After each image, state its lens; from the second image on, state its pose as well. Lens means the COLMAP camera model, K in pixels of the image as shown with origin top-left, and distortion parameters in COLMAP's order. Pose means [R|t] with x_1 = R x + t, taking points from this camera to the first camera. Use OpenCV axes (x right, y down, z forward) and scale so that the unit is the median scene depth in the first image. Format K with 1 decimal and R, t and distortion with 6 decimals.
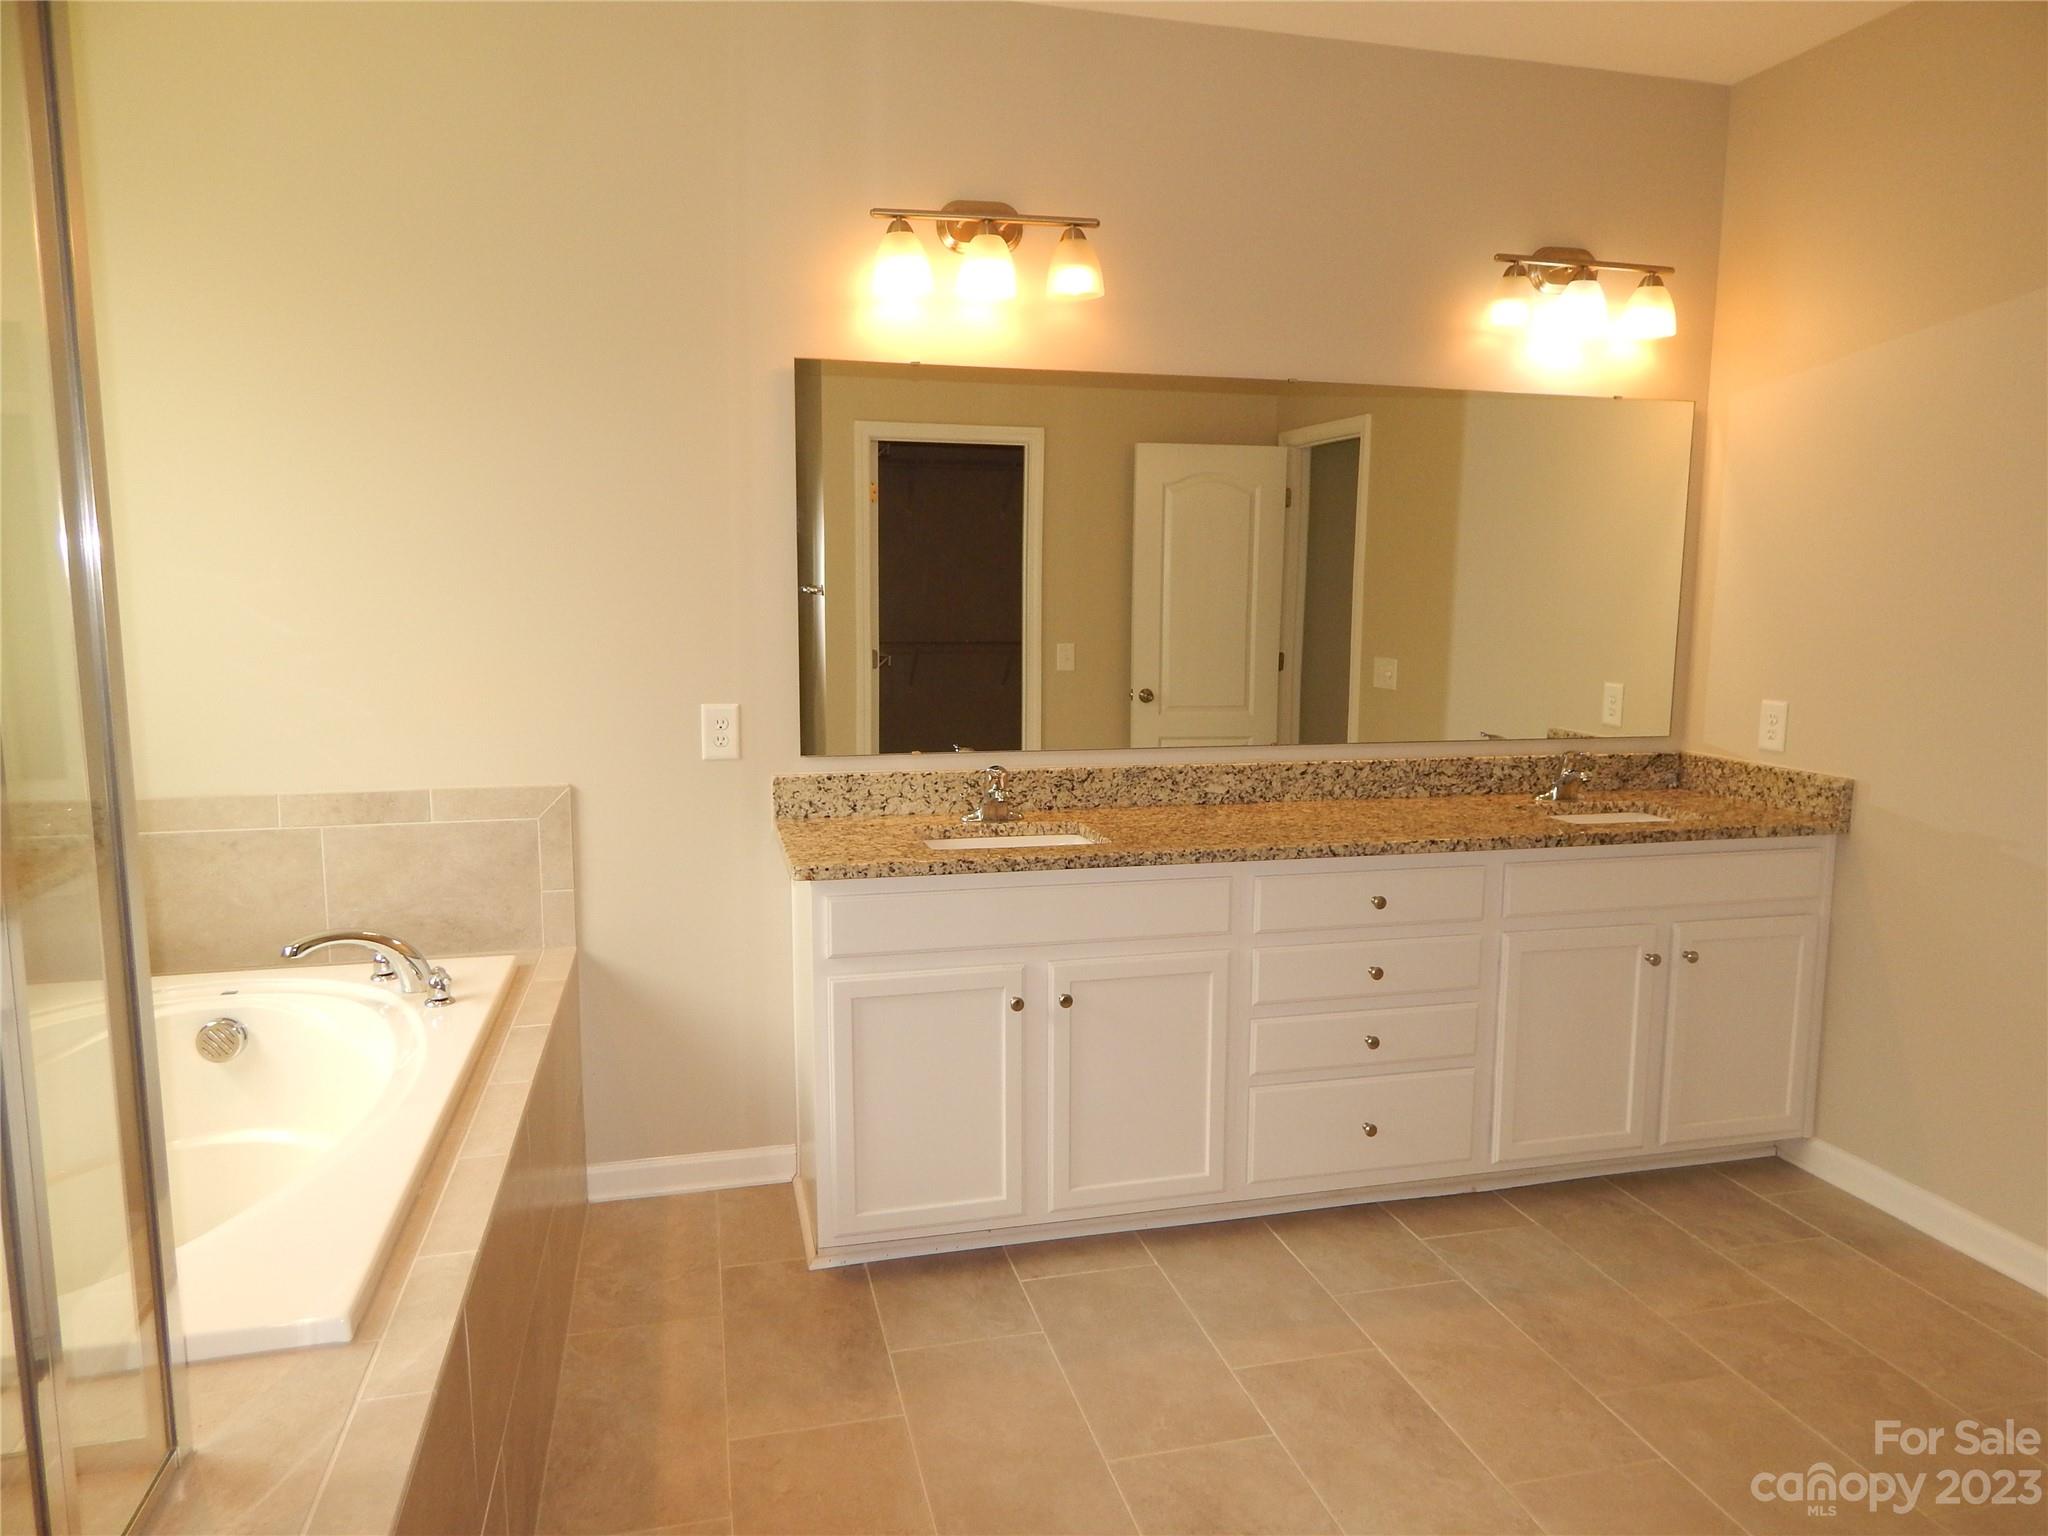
lens RADIAL K [[1356.7, 0, 1019.6], [0, 1356.7, 767.2], [0, 0, 1]] dist [0.001845, -0.006767]
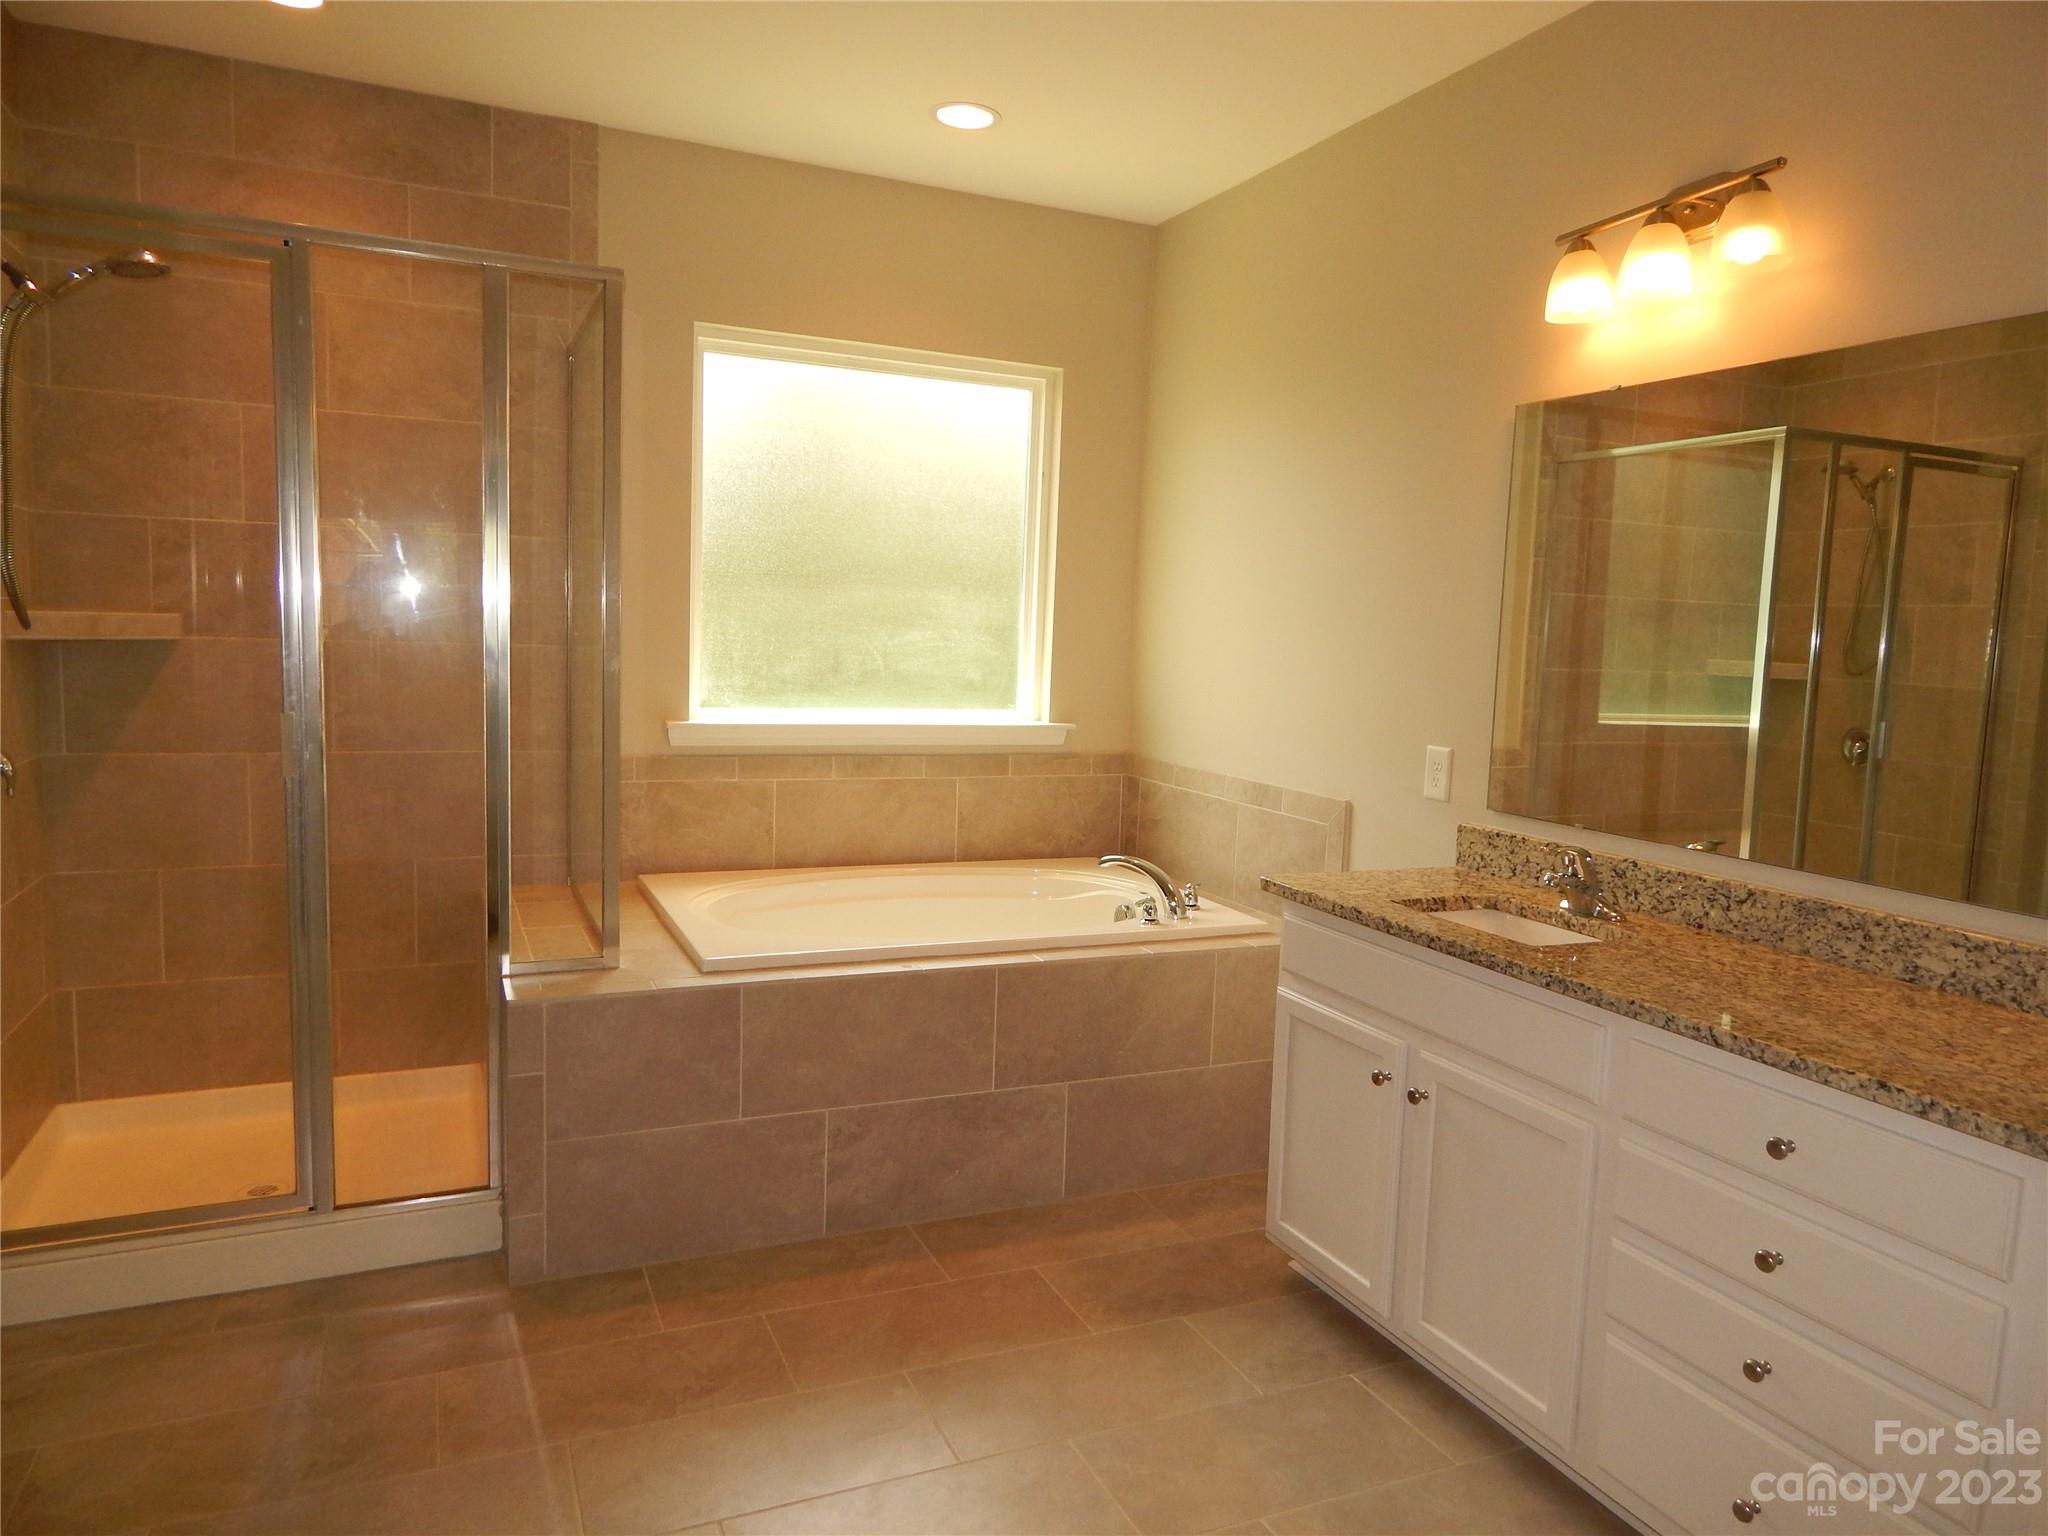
lens RADIAL K [[1356.7, 0, 1030.7], [0, 1356.7, 774.1], [0, 0, 1]] dist [0.001845, -0.006767]
pose [[0.180712, 0.111544, -0.977190, 0.727816], [-0.167422, 0.982536, 0.081193, -0.056320], [0.969182, 0.148931, 0.196231, 0.480010]]
